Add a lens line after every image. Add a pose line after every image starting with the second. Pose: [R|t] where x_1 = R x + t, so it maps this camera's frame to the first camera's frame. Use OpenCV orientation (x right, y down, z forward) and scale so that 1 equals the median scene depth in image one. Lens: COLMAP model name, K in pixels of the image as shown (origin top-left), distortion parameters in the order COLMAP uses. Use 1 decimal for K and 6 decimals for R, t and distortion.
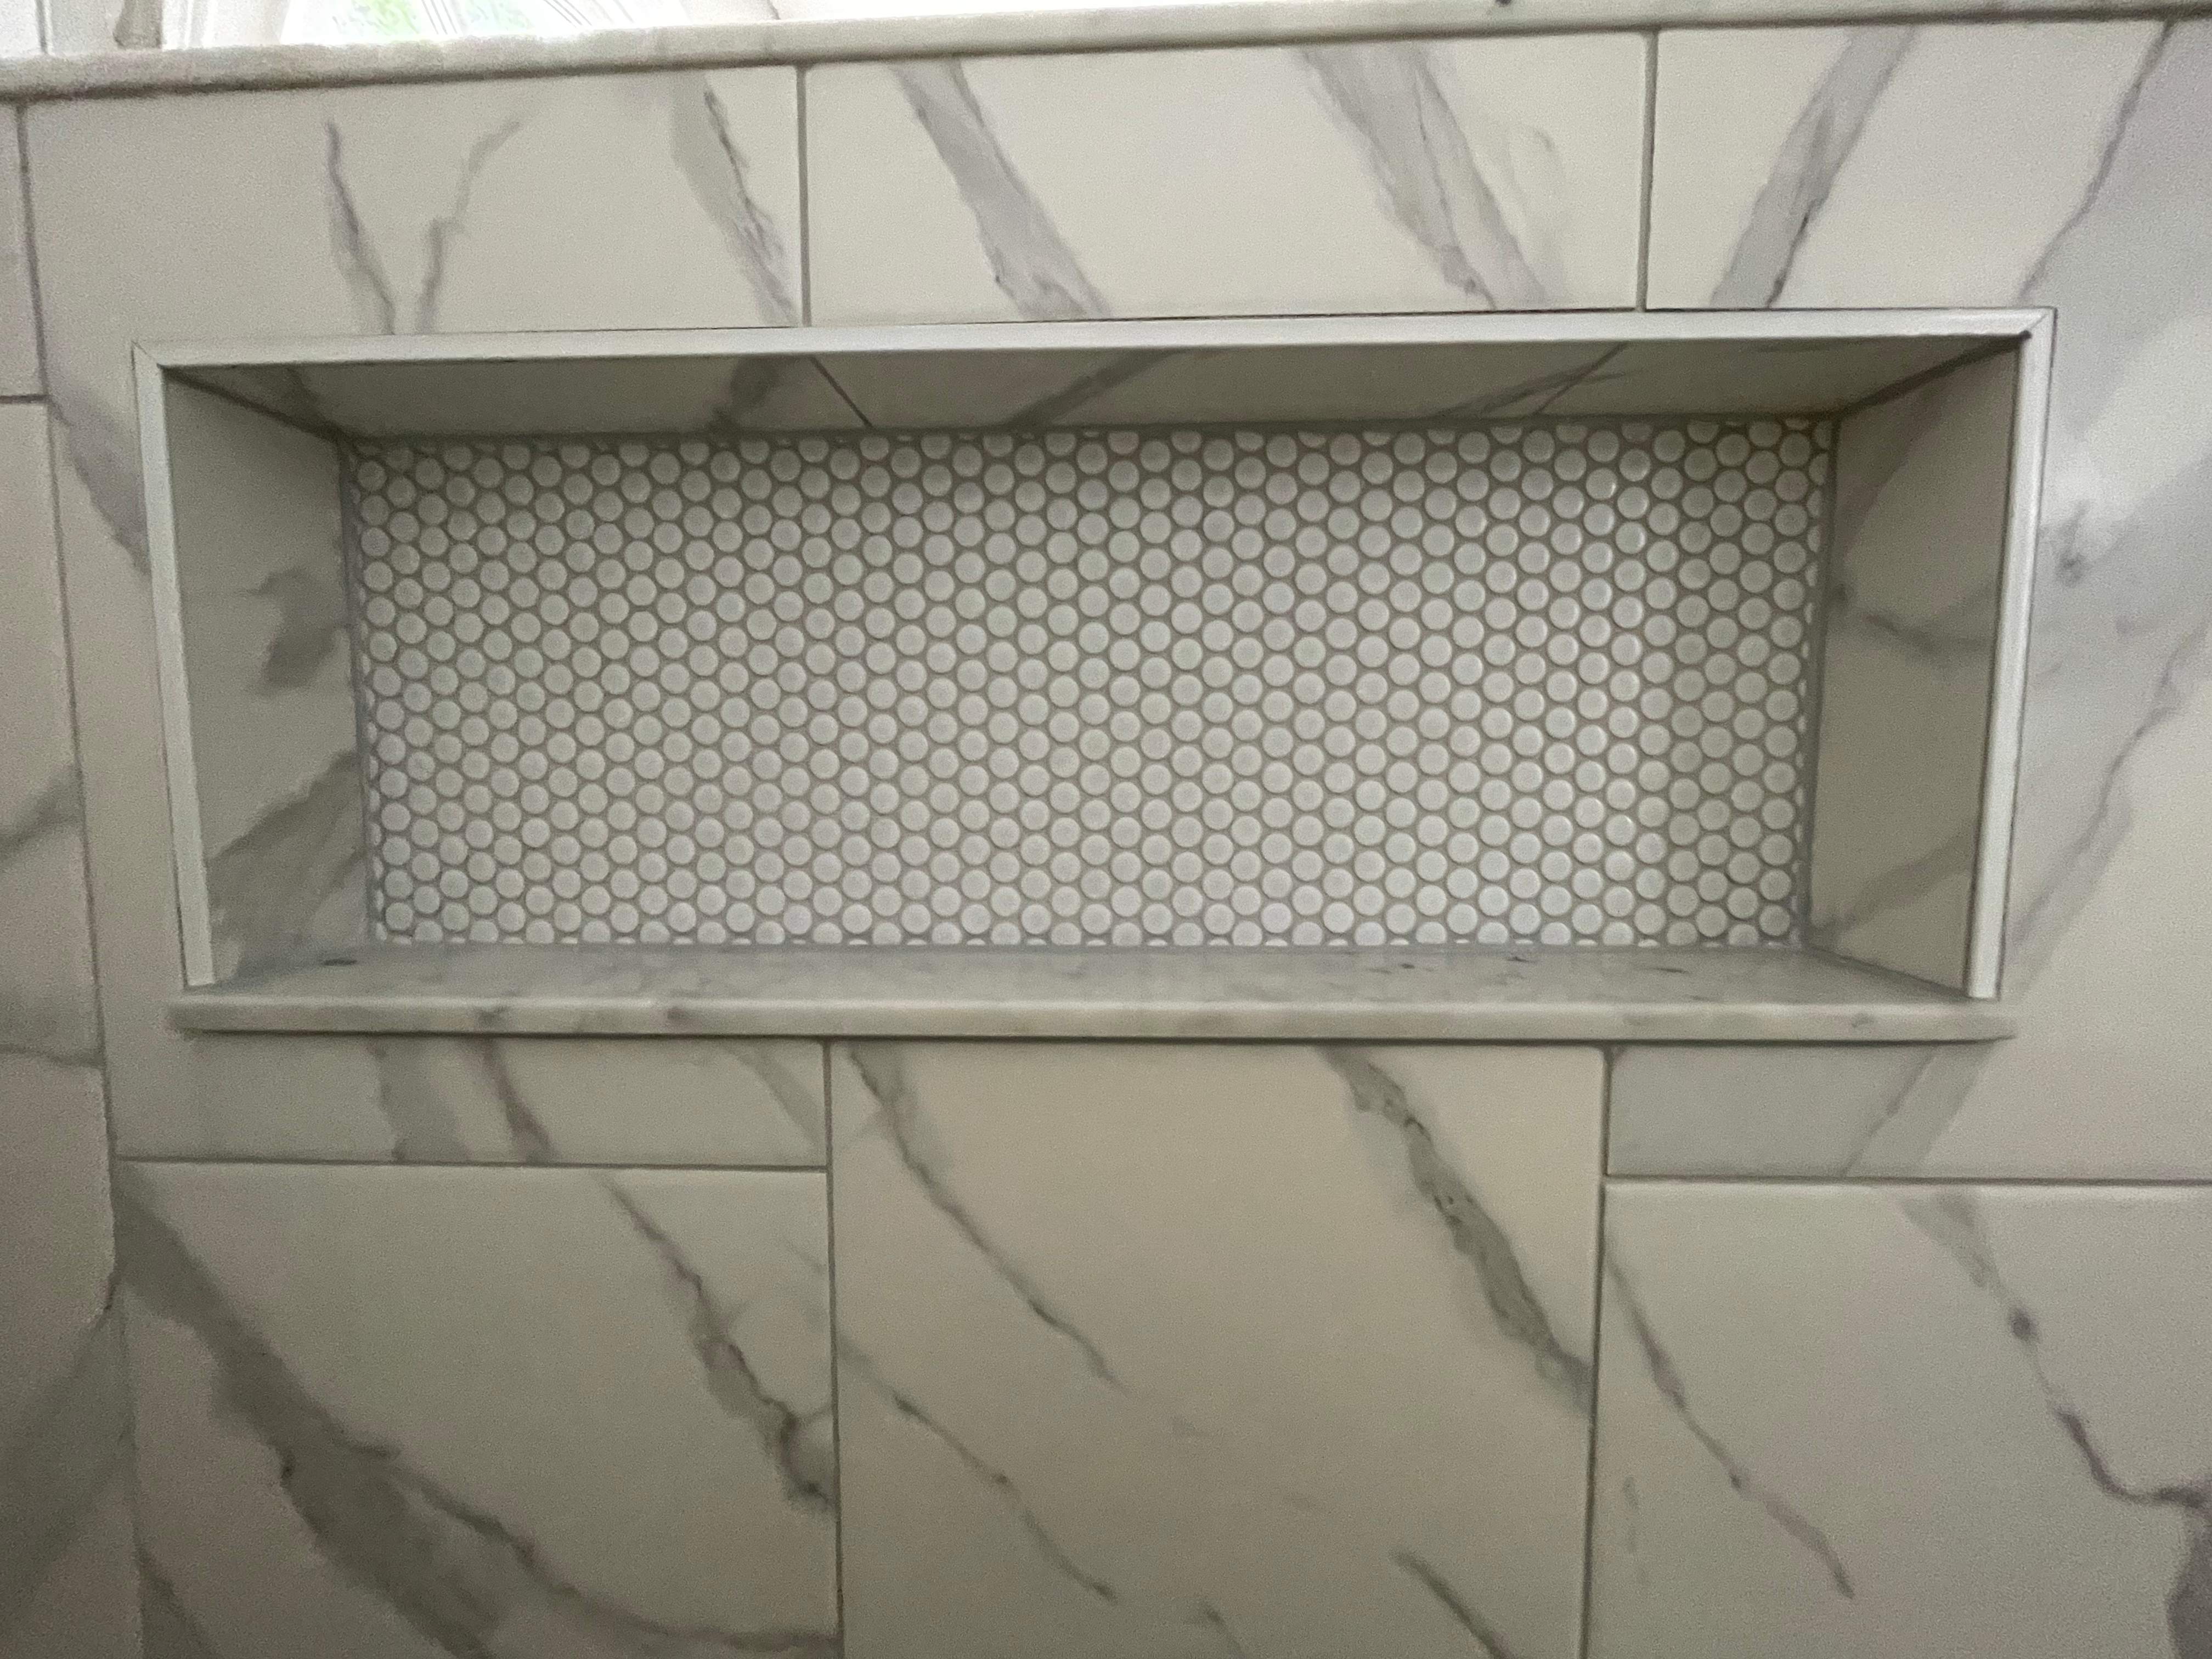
lens RADIAL K [[887.5, 0, 1100.1], [0, 887.5, 825.2], [0, 0, 1]] dist [-0.000709, -0.000310]
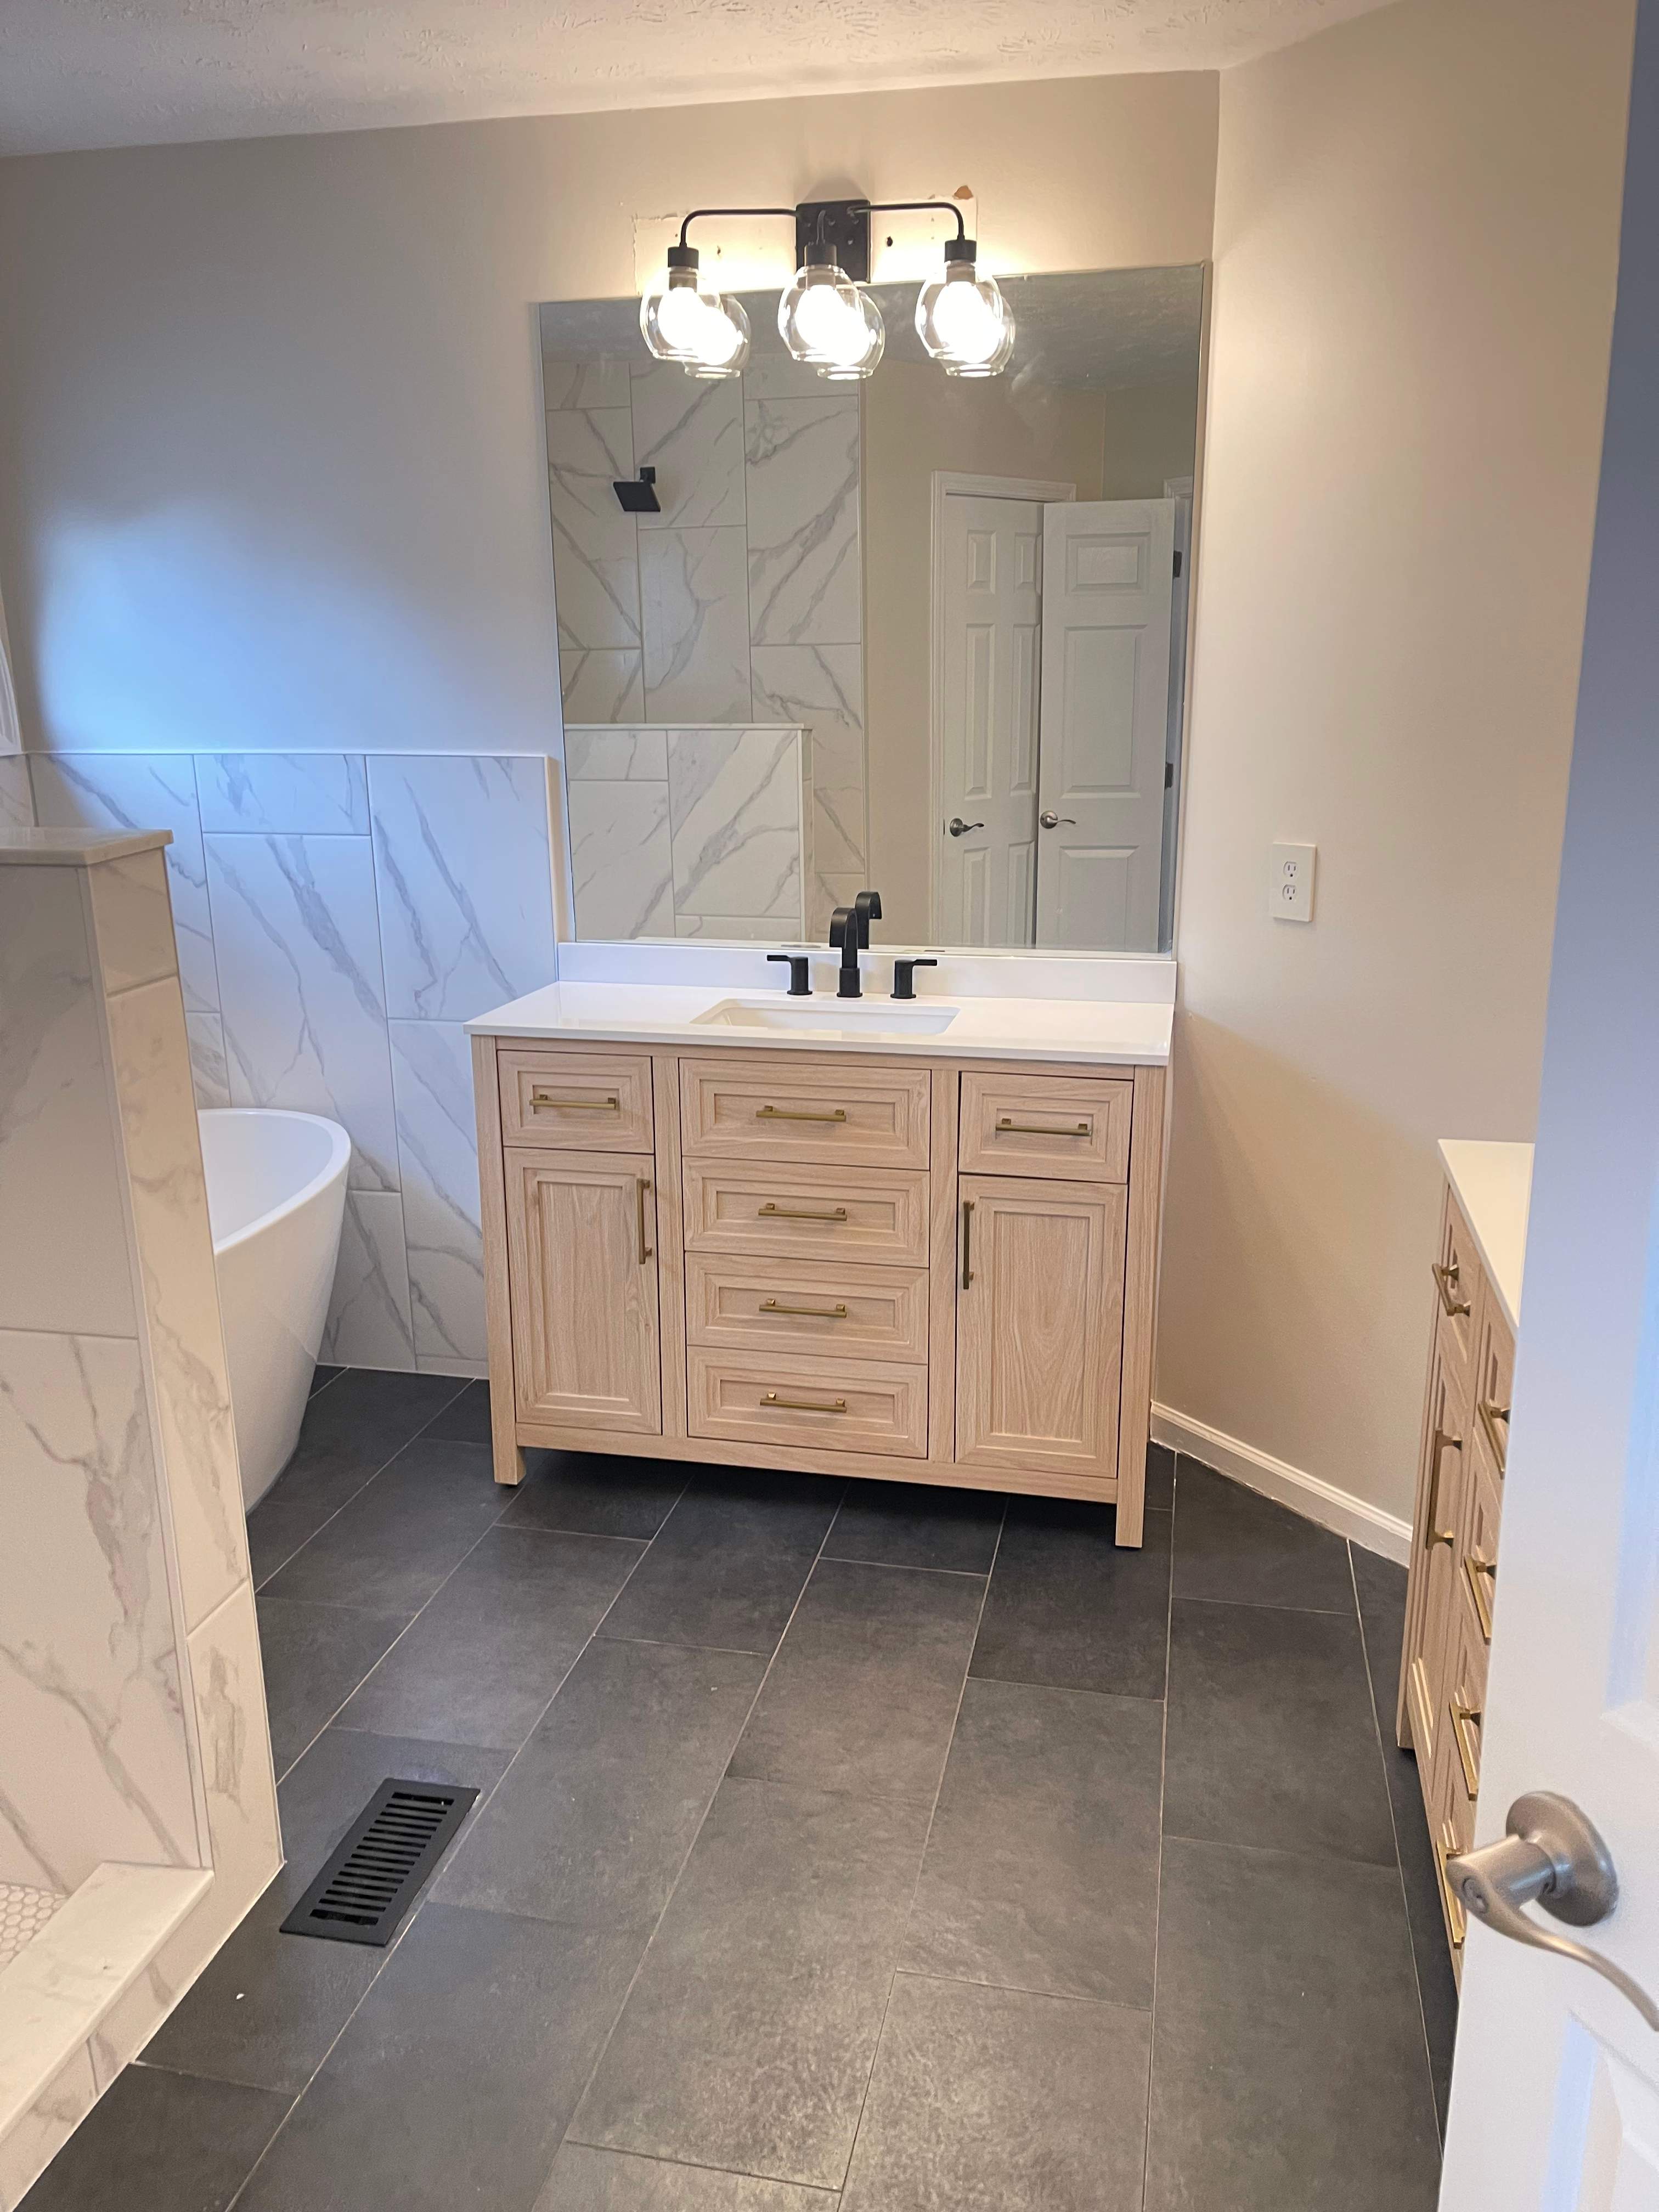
lens RADIAL K [[1679.1, 0, 836.9], [0, 1679.1, 1129.1], [0, 0, 1]] dist [0.022353, -0.002116]
pose [[0.984648, 0.043987, -0.168919, 3.889842], [-0.009997, 0.980350, 0.197012, -0.996888], [0.174265, -0.192299, 0.965739, -2.777090]]
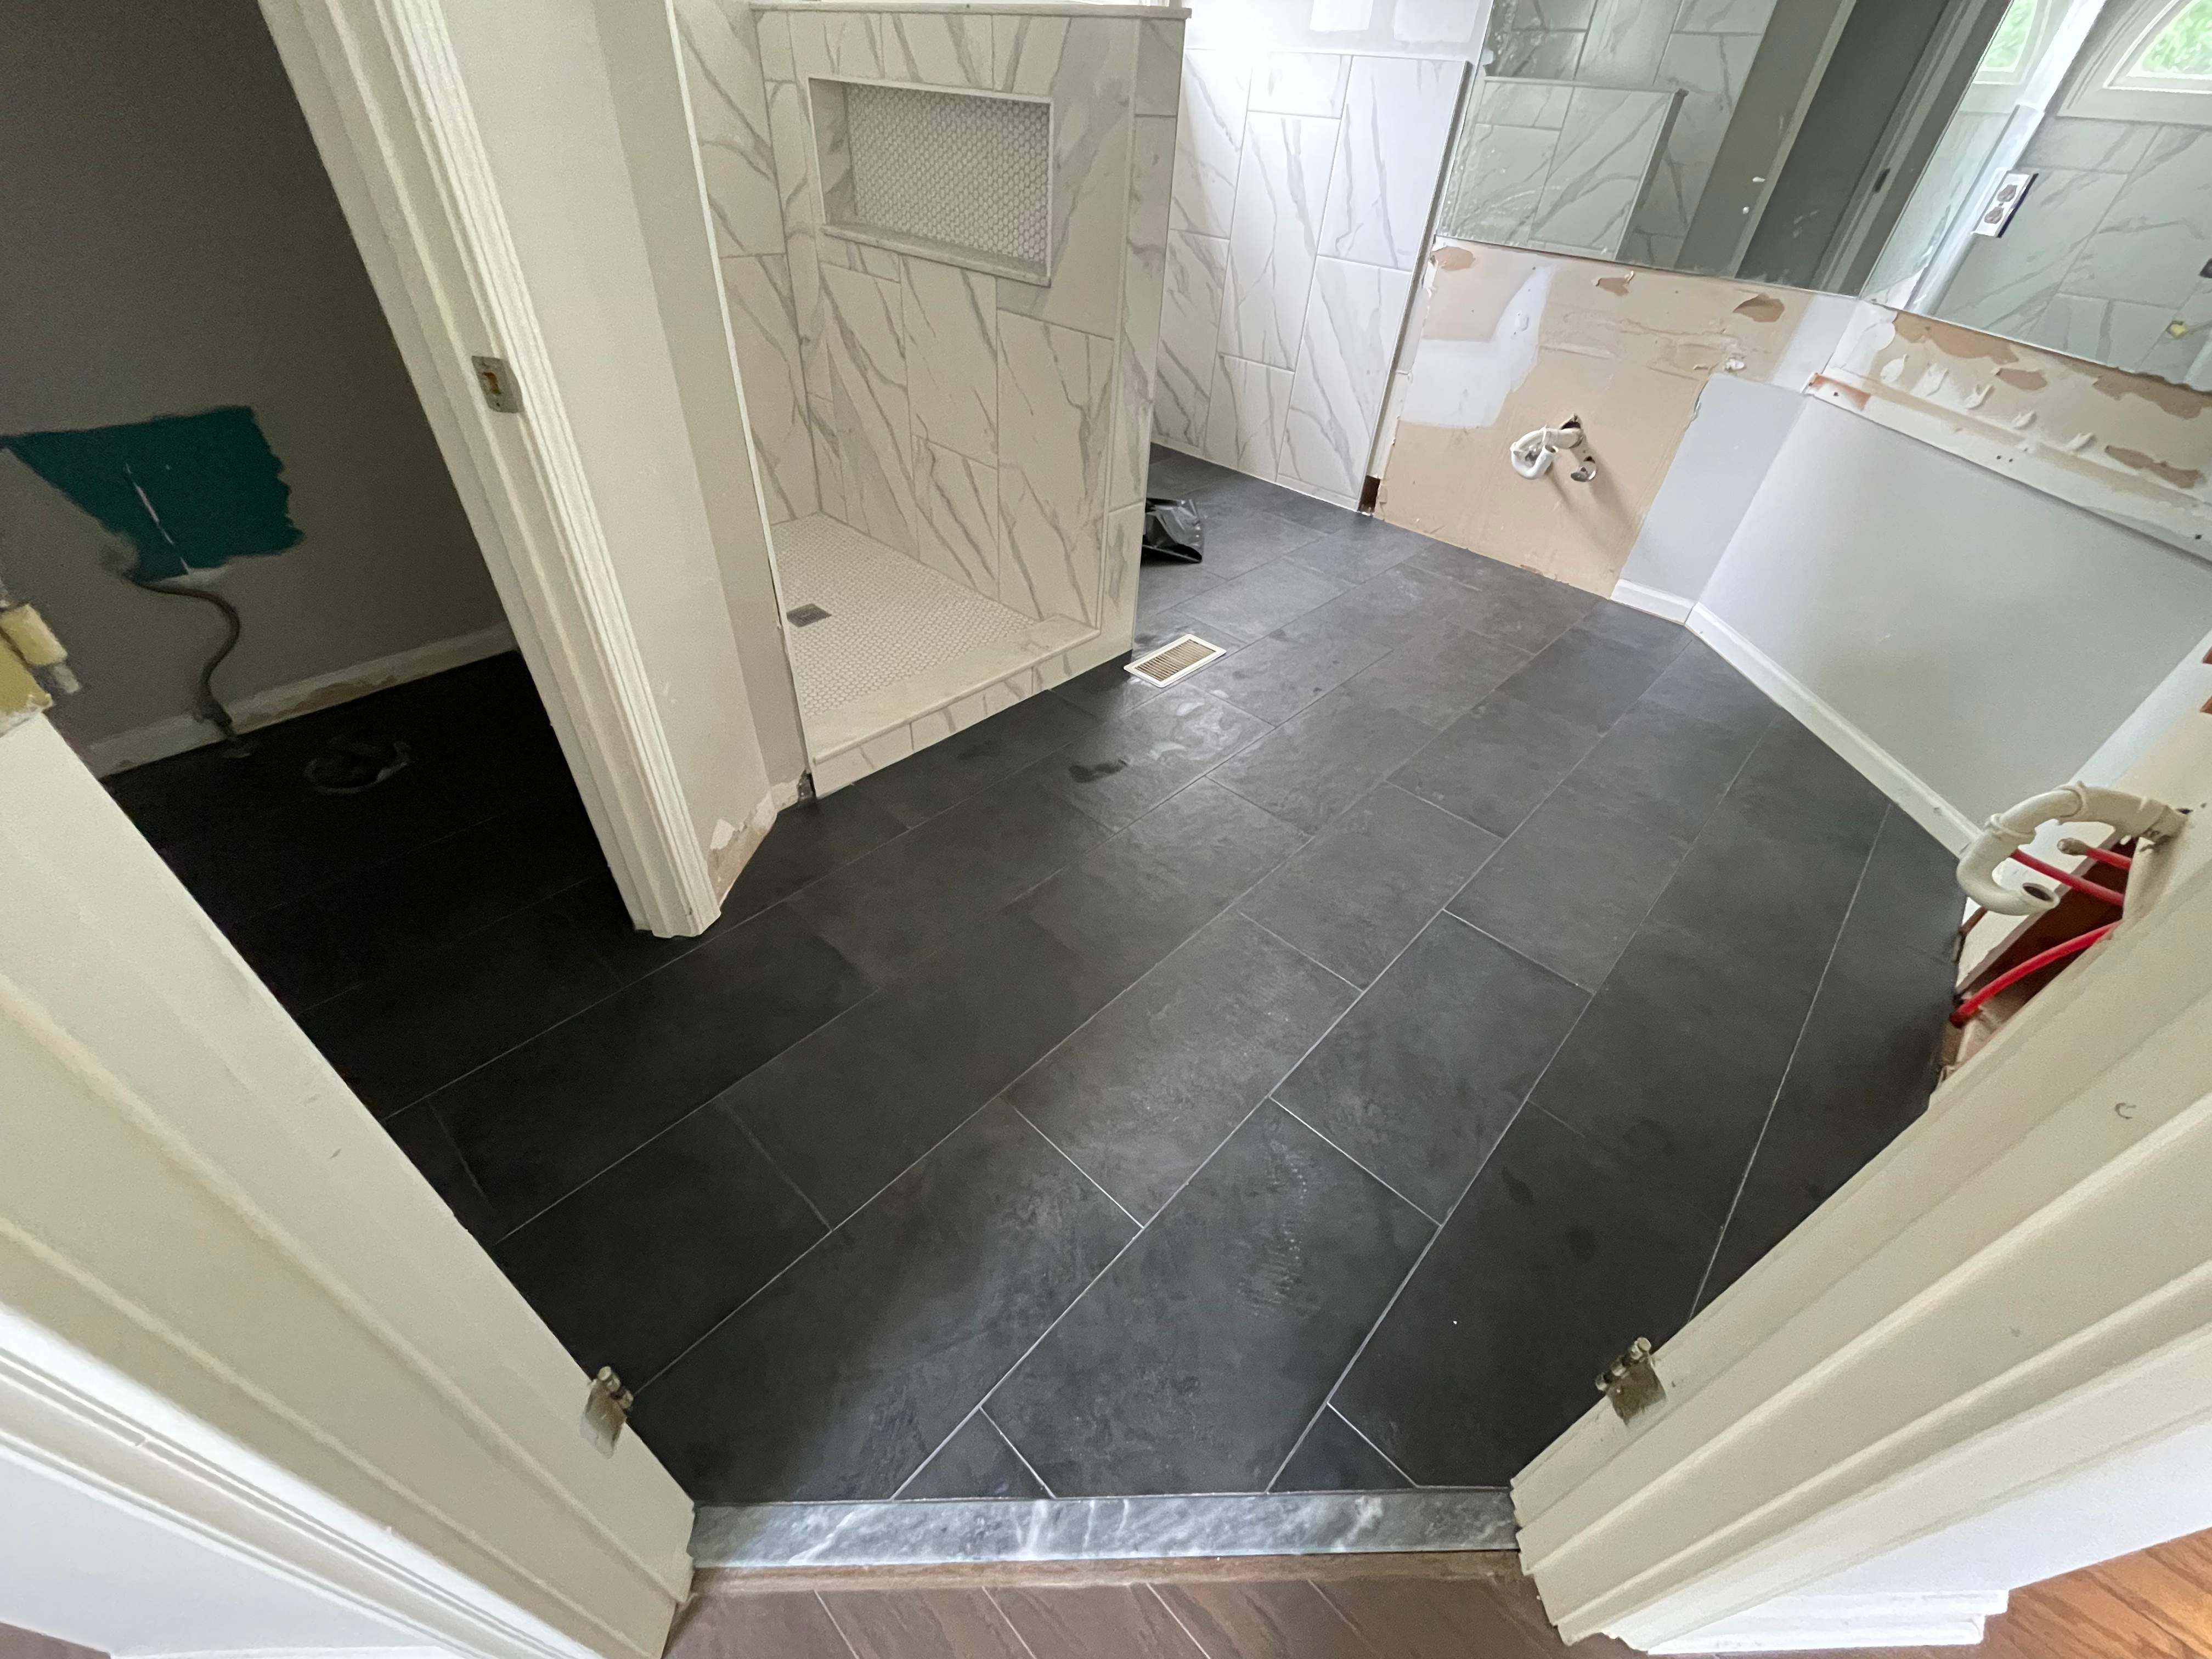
lens RADIAL K [[887.5, 0, 1100.1], [0, 887.5, 825.2], [0, 0, 1]] dist [-0.000709, -0.000310]
pose [[0.752486, 0.458132, -0.473159, 4.596329], [-0.111104, 0.796427, 0.594441, -0.306597], [0.649169, -0.394739, 0.650201, -2.933097]]
